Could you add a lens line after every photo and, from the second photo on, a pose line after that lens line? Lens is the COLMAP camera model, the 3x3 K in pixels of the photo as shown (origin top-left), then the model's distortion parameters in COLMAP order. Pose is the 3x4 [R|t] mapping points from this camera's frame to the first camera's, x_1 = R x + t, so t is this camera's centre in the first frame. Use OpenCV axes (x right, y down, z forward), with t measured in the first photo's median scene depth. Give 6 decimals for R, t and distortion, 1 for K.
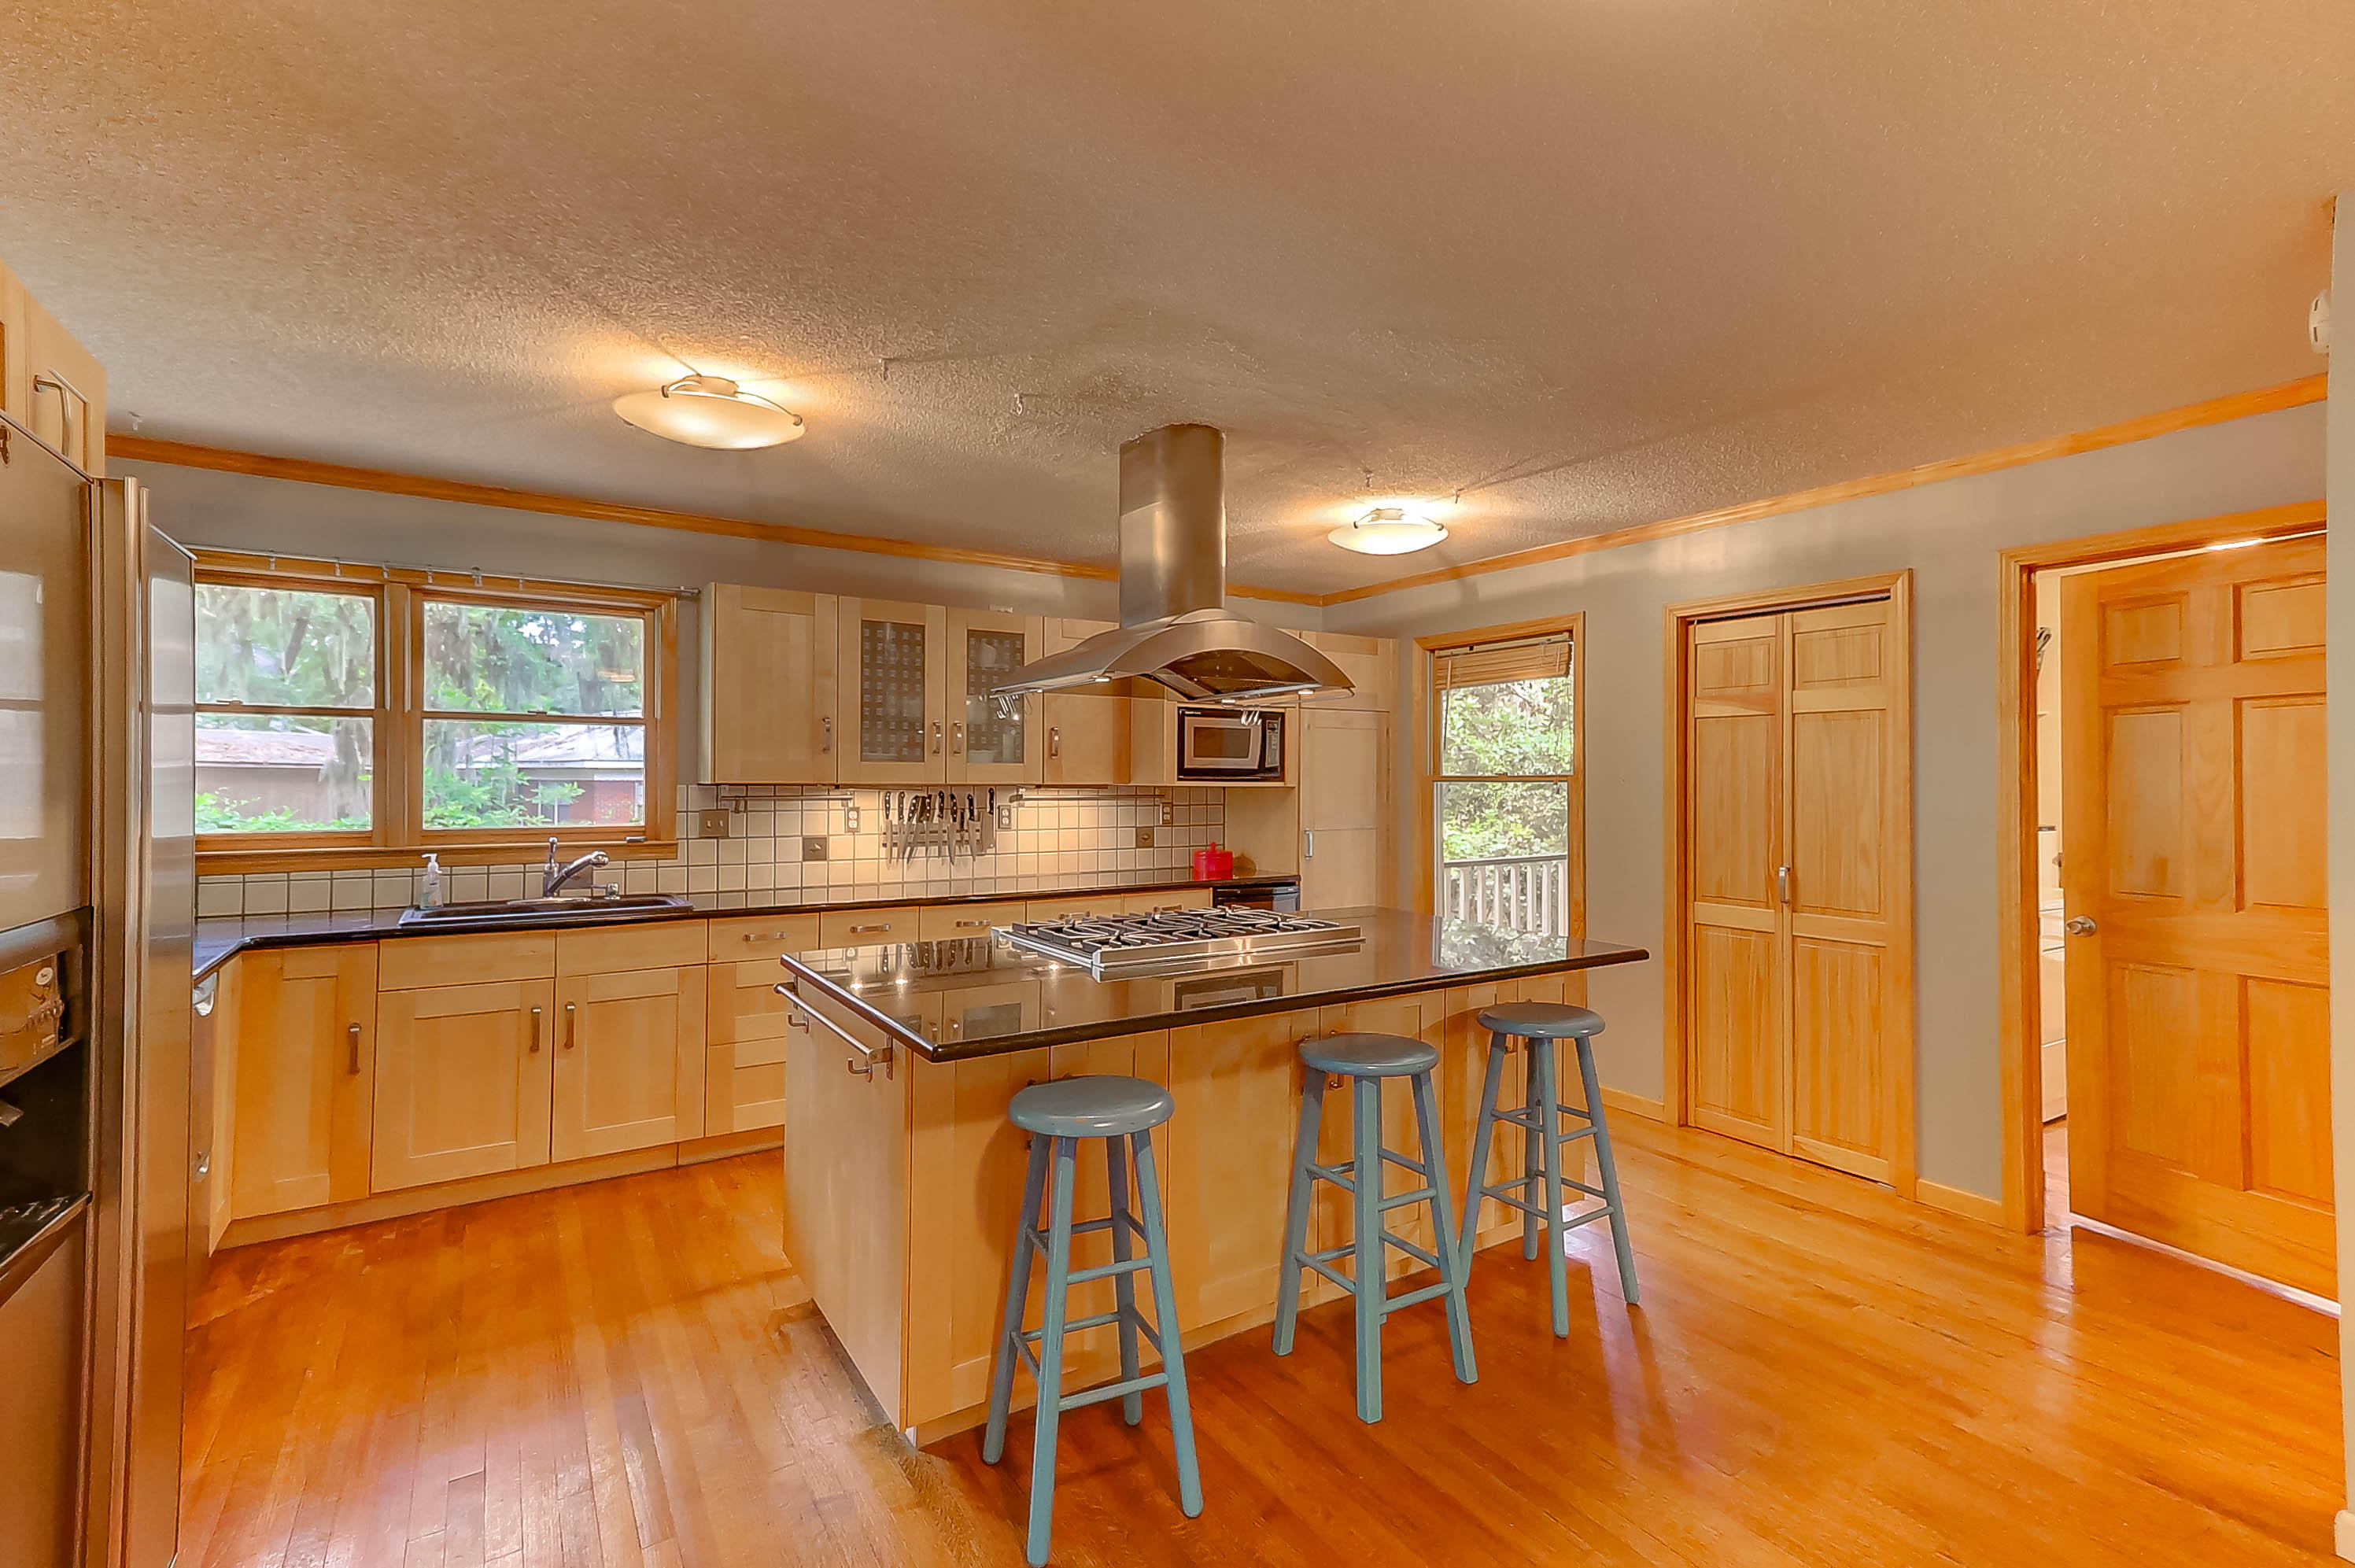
lens RADIAL K [[1057.2, 0, 1185.3], [0, 1057.2, 770.2], [0, 0, 1]] dist [0.029444, -0.002133]
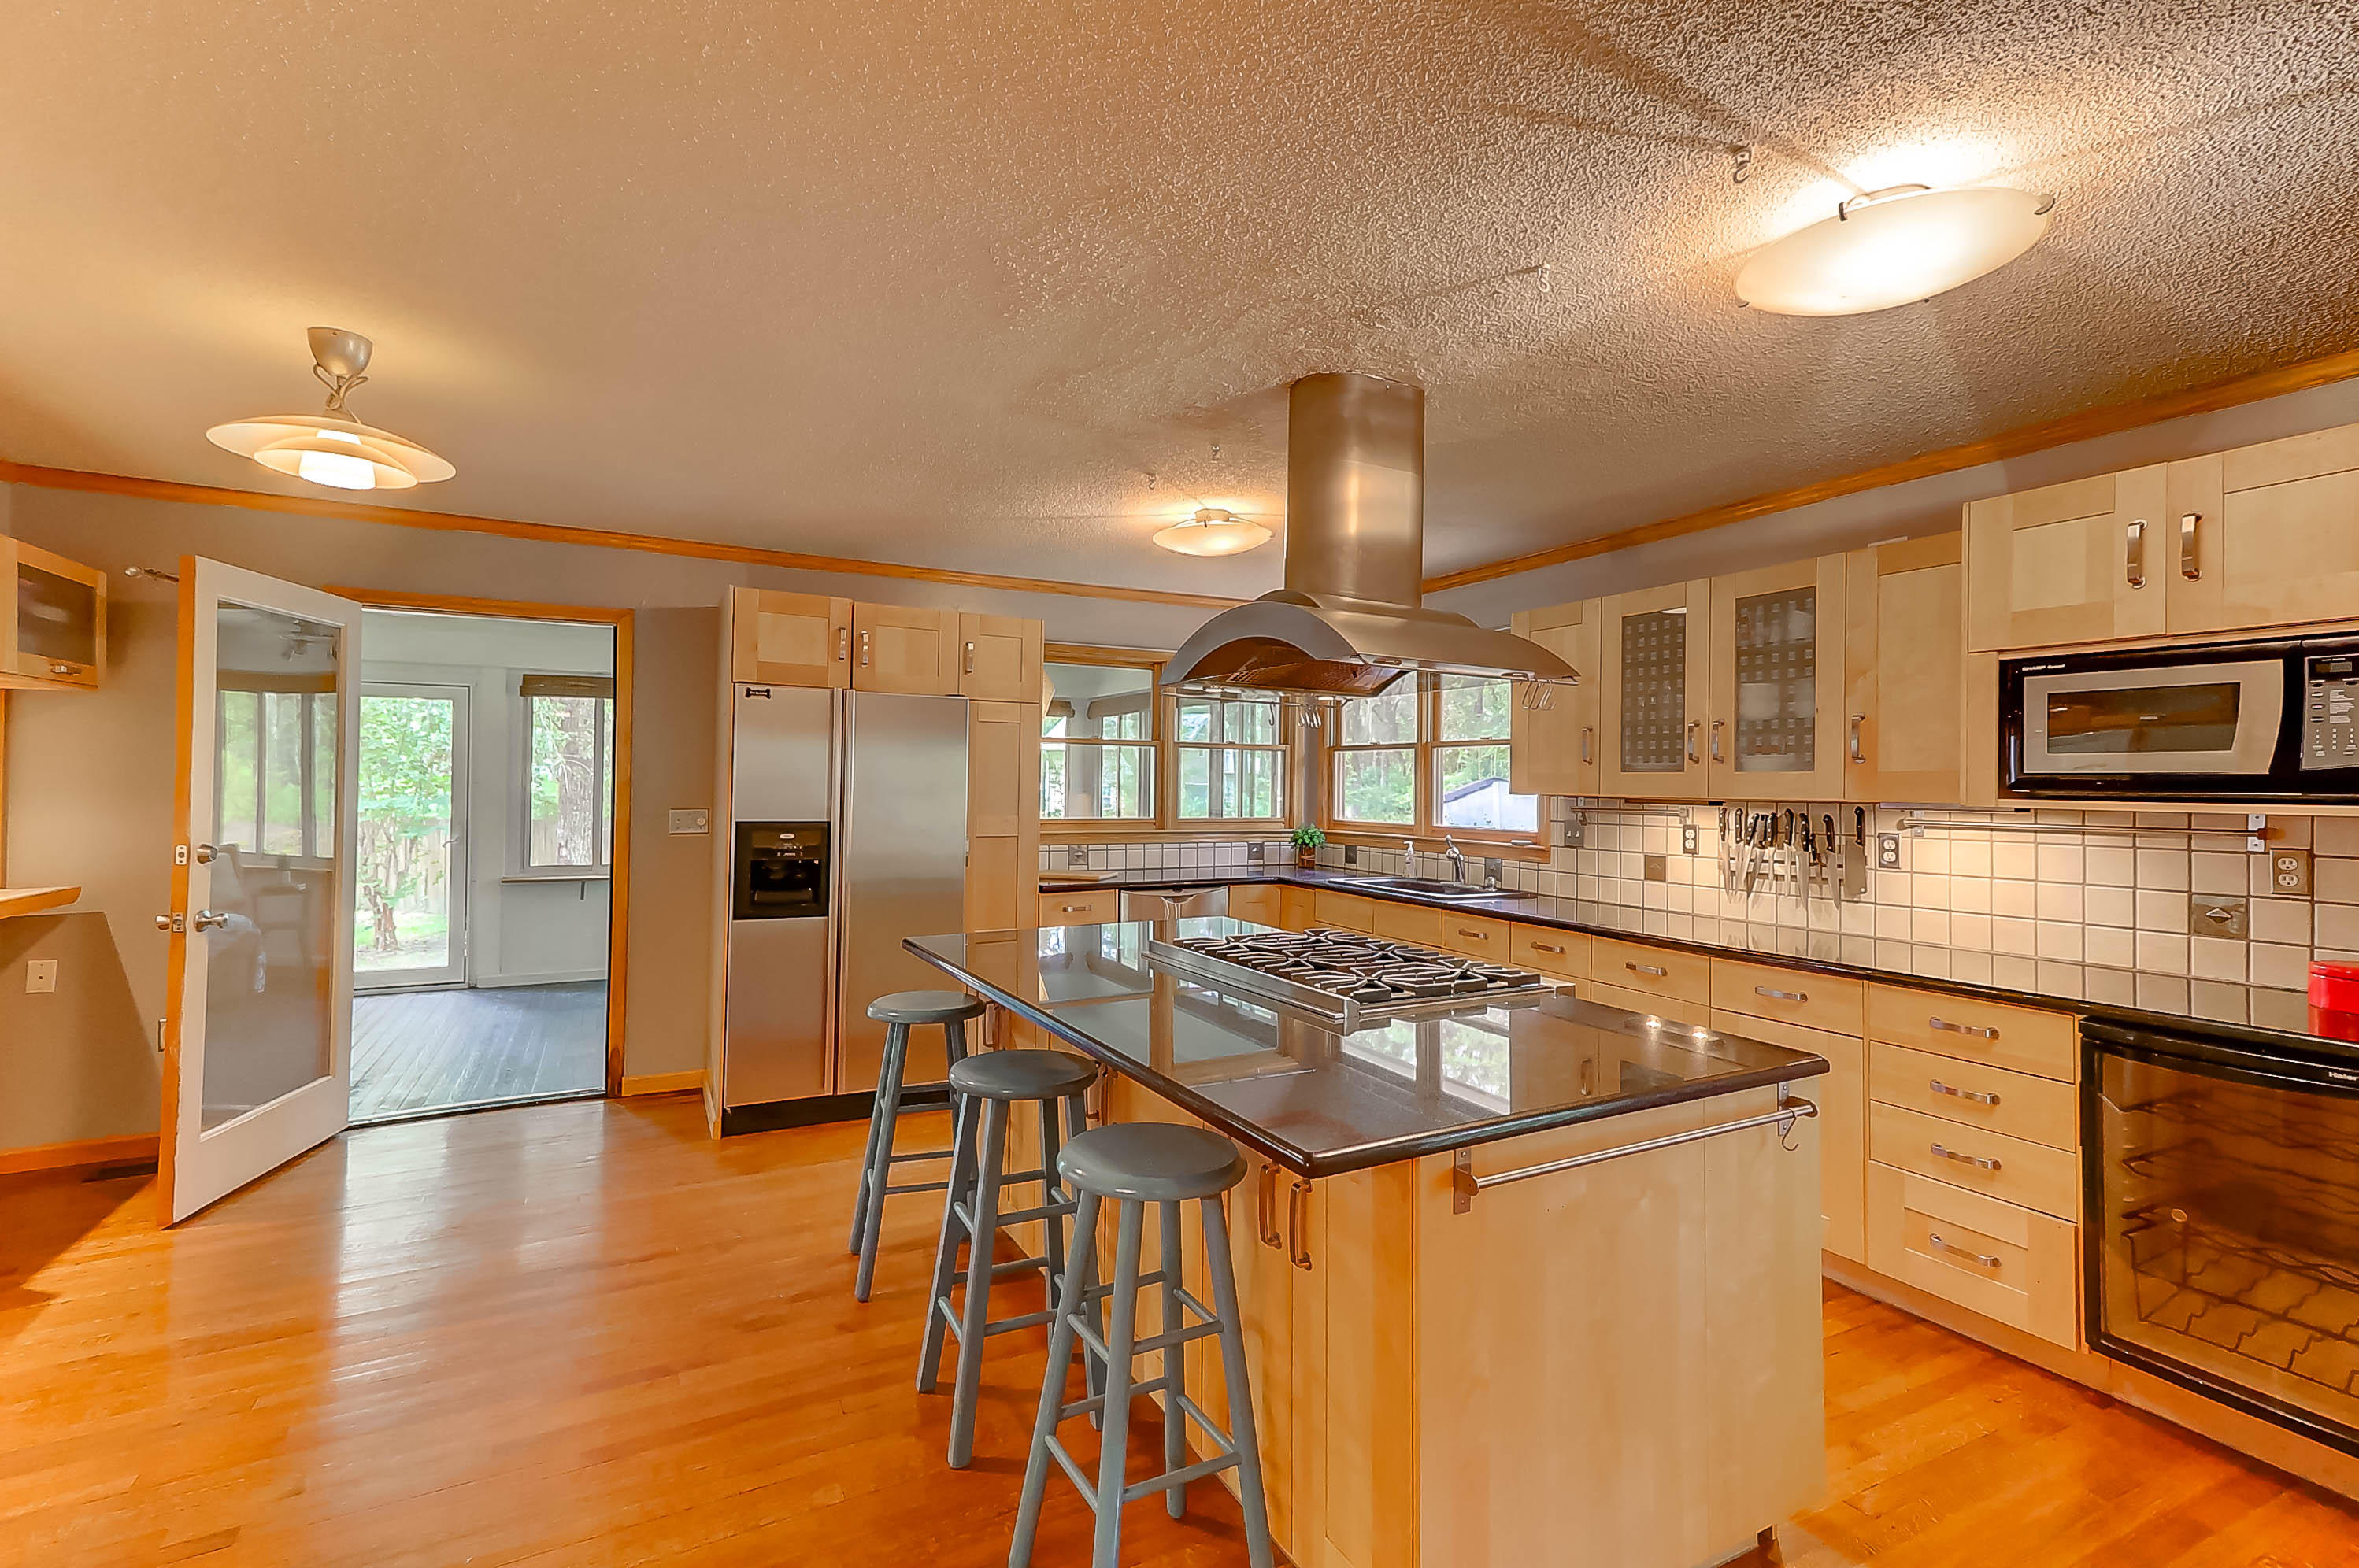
lens RADIAL K [[1058.9, 0, 1184.0], [0, 1058.9, 770.9], [0, 0, 1]] dist [0.029444, -0.002133]
pose [[-0.081869, -0.018940, -0.996463, 0.603561], [-0.005737, 0.999812, -0.018532, 0.009098], [0.996627, 0.004199, -0.081962, 0.661690]]
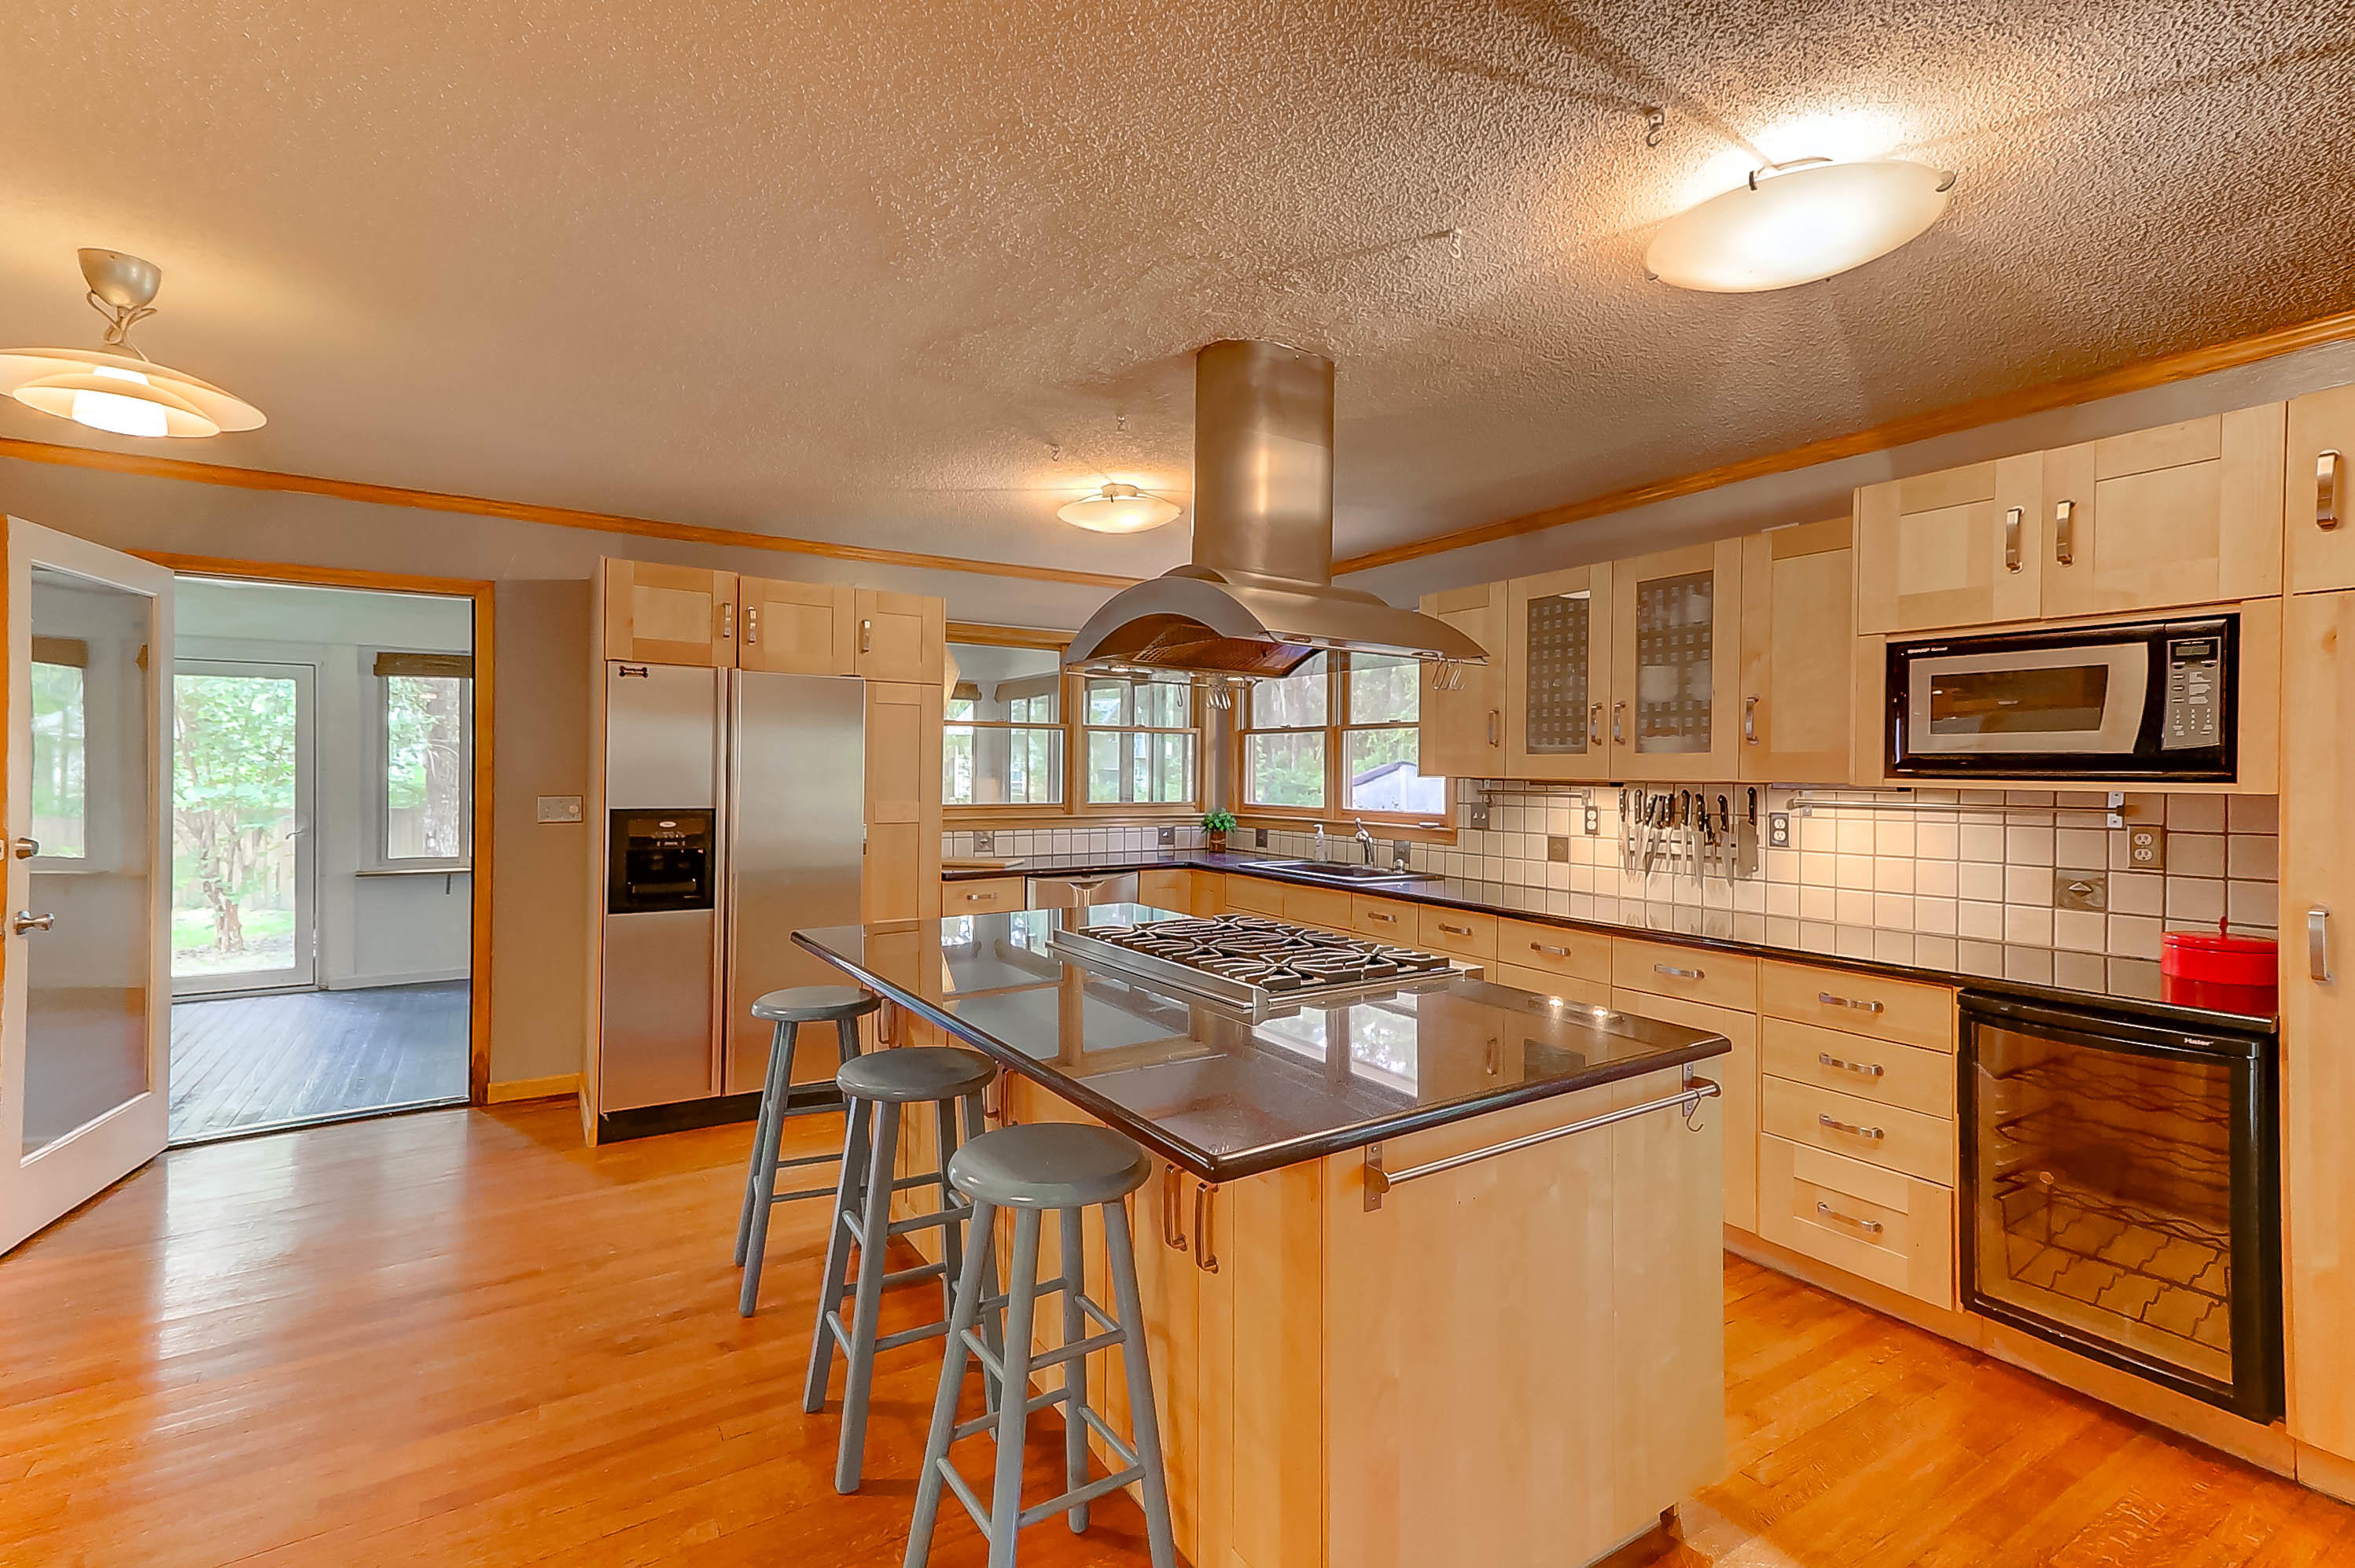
lens RADIAL K [[1057.3, 0, 1181.5], [0, 1057.3, 774.4], [0, 0, 1]] dist [0.029444, -0.002133]
pose [[-0.002261, -0.001137, -0.999997, 0.581288], [-0.001742, 0.999998, -0.001133, 0.009930], [0.999996, 0.001739, -0.002263, 0.664638]]
